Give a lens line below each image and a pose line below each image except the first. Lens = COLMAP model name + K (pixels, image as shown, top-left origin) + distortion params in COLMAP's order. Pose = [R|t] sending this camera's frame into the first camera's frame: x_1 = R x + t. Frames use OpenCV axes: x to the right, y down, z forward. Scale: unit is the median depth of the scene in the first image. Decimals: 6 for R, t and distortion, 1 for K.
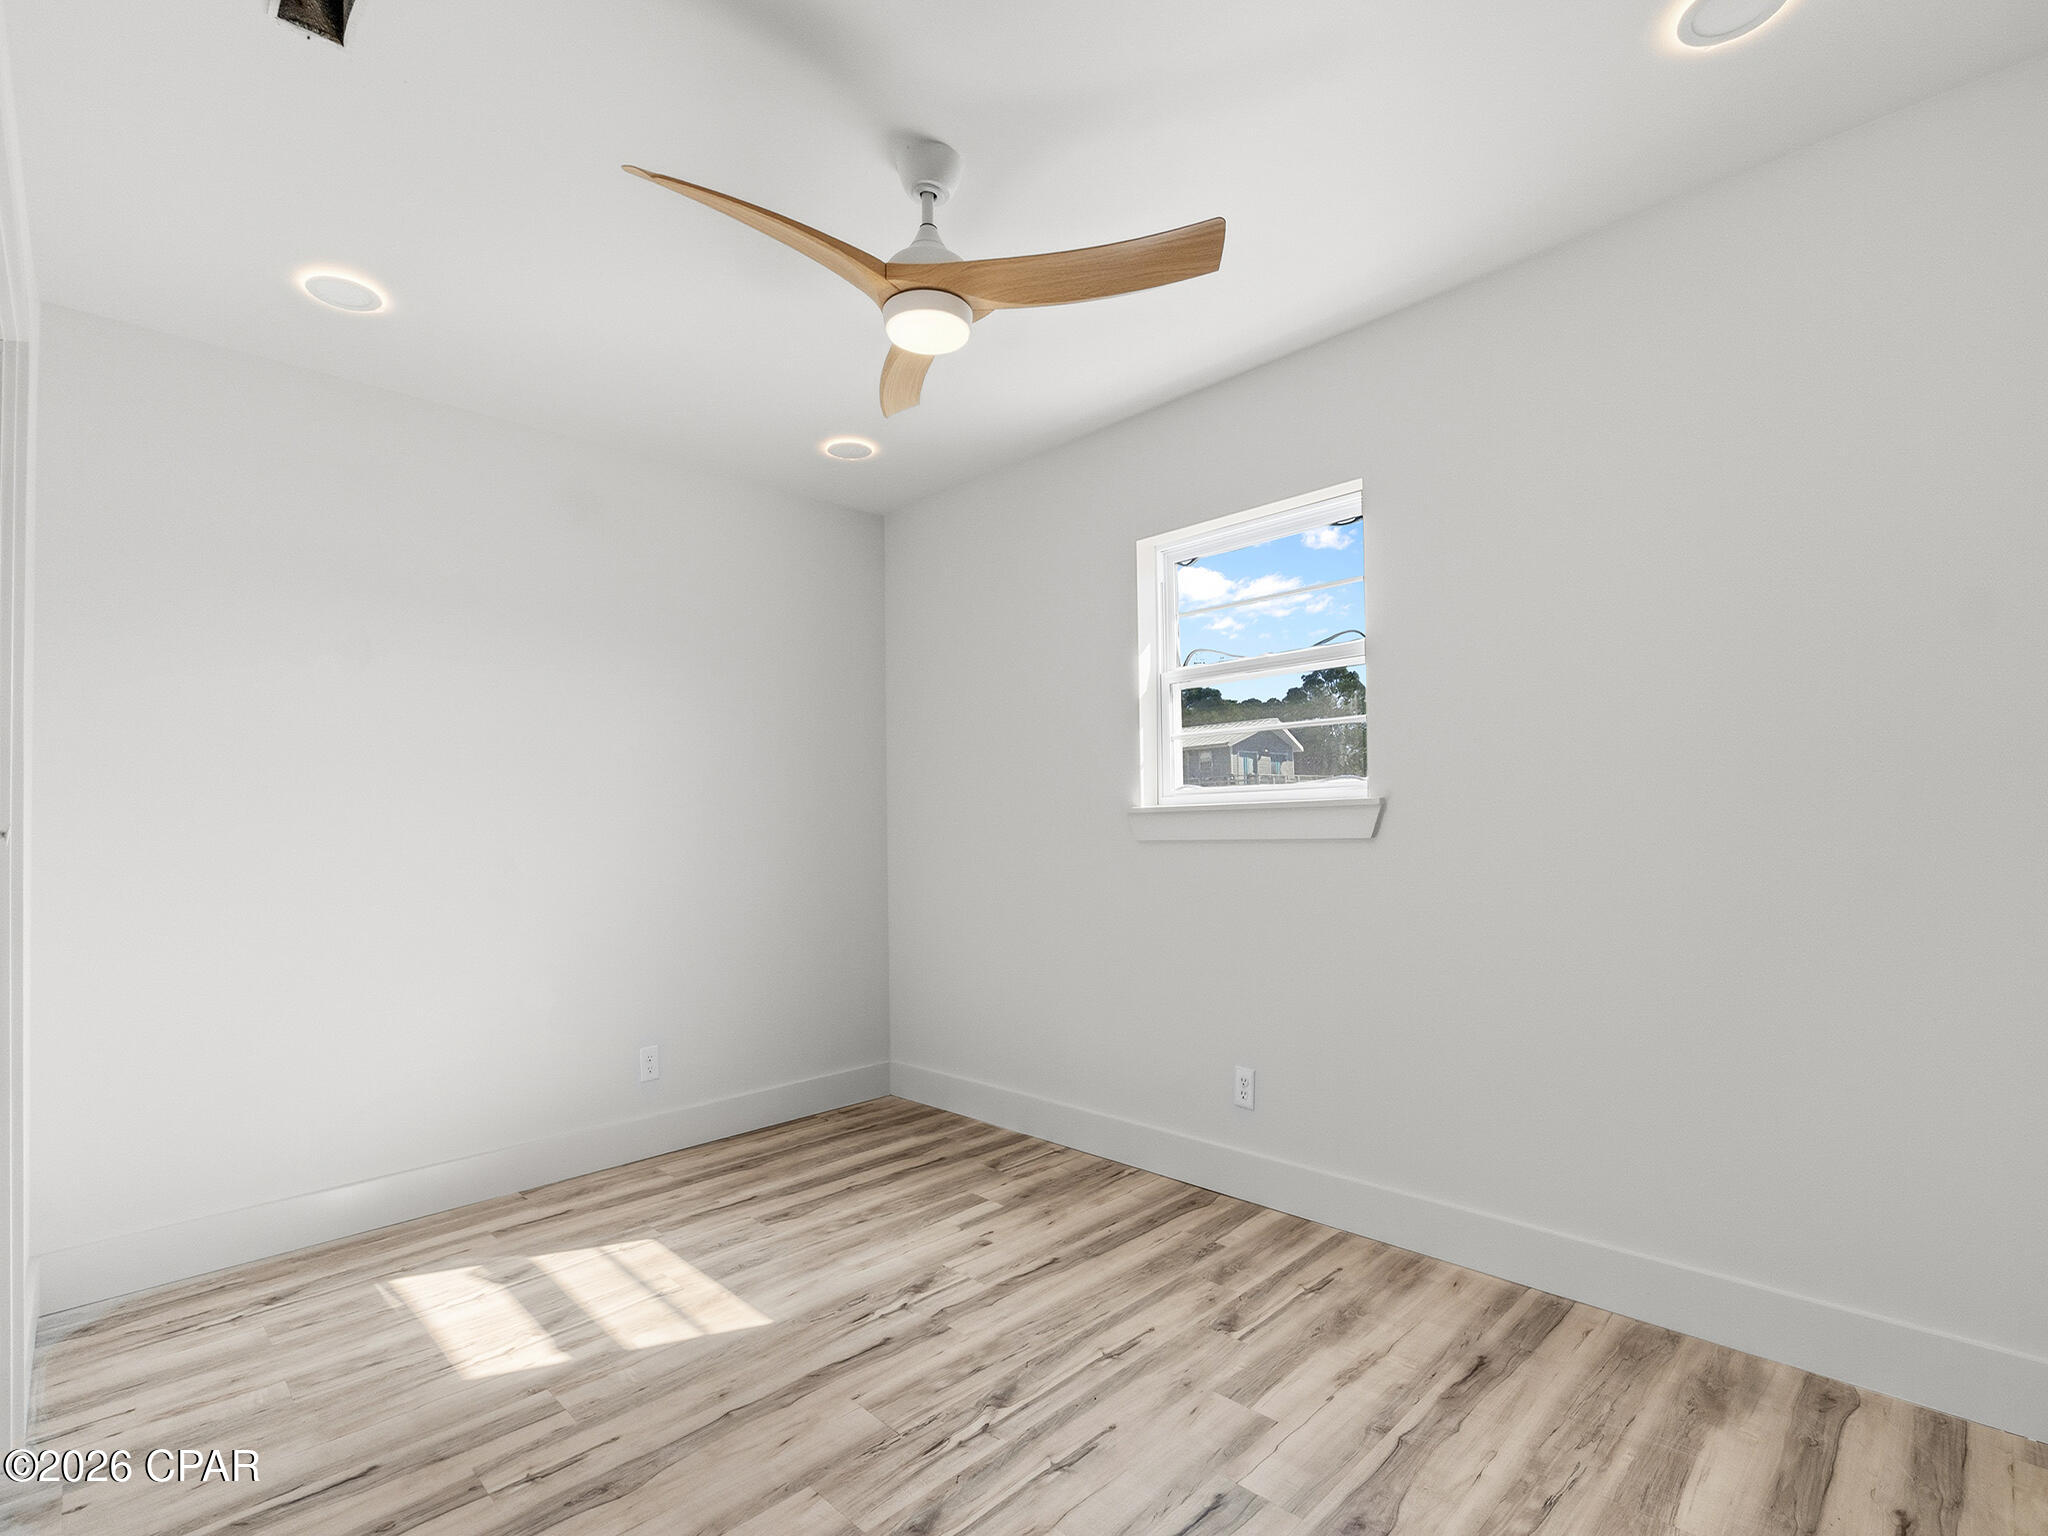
lens RADIAL K [[967.9, 0, 1026.3], [0, 967.9, 800.4], [0, 0, 1]] dist [-0.006796, 0.000401]
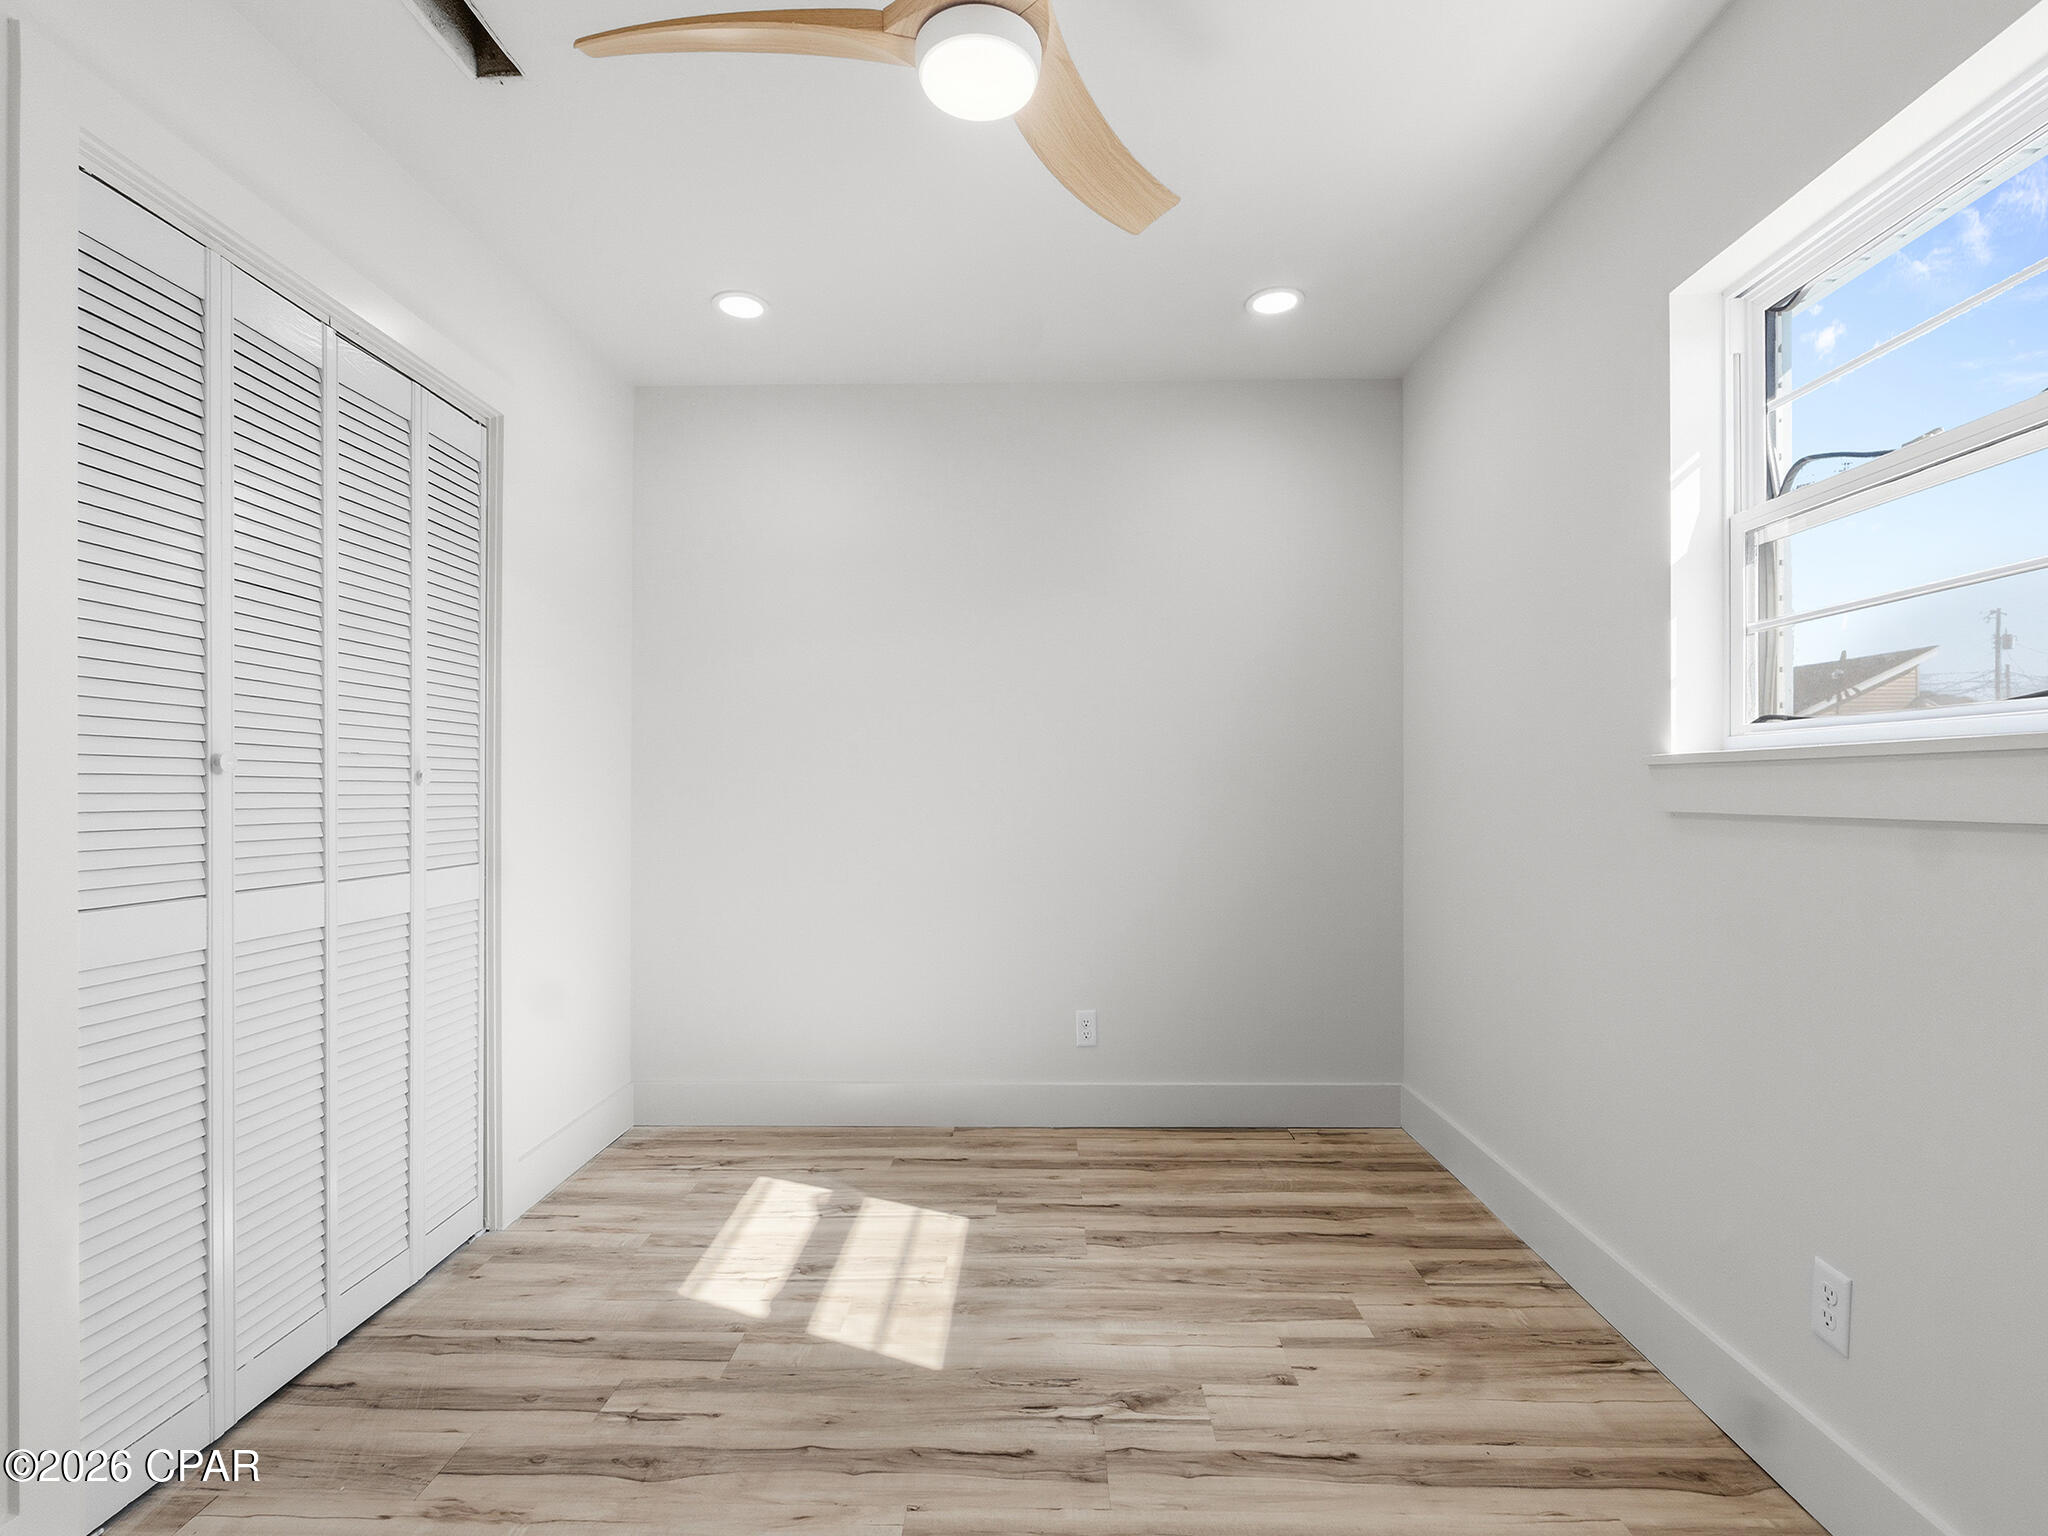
lens RADIAL K [[975.0, 0, 1030.1], [0, 975.0, 776.7], [0, 0, 1]] dist [-0.006698, 0.000388]
pose [[0.695858, 0.010838, -0.718097, 0.394023], [0.006261, 0.999757, 0.021156, 0.009105], [0.718152, -0.019218, 0.695621, 0.469668]]
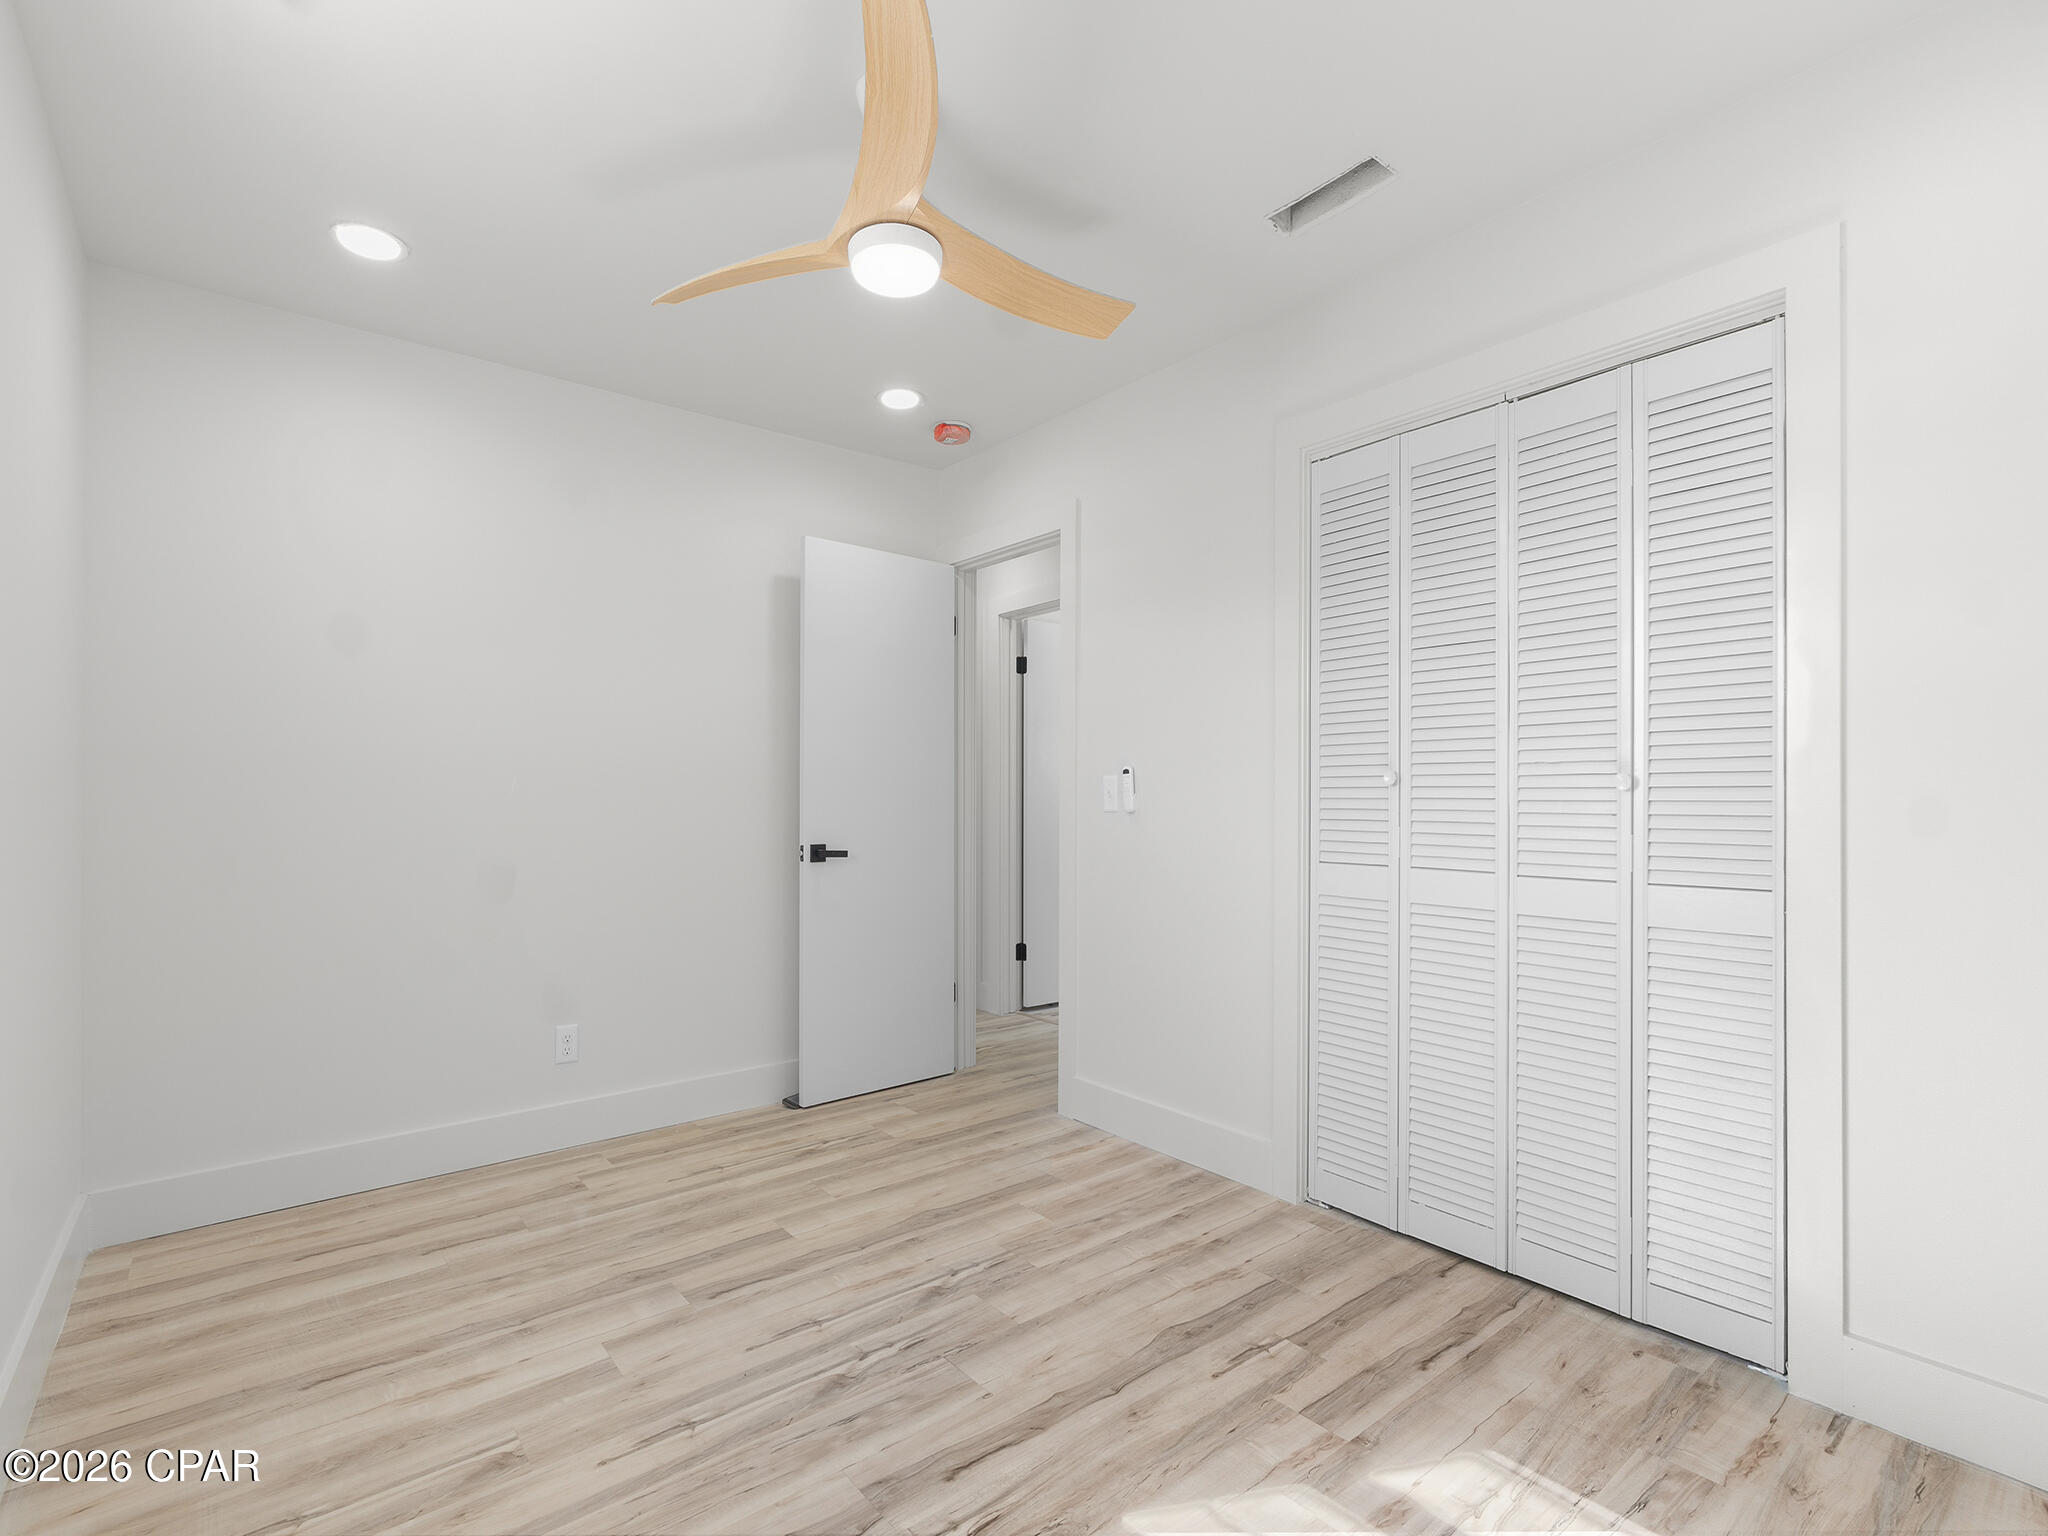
lens RADIAL K [[954.1, 0, 1014.1], [0, 954.1, 791.6], [0, 0, 1]] dist [-0.009670, 0.000717]
pose [[-0.993939, 0.022121, 0.107680, -0.278338], [0.018396, 0.999202, -0.035467, 0.057028], [-0.108379, -0.033271, -0.993553, 1.706141]]
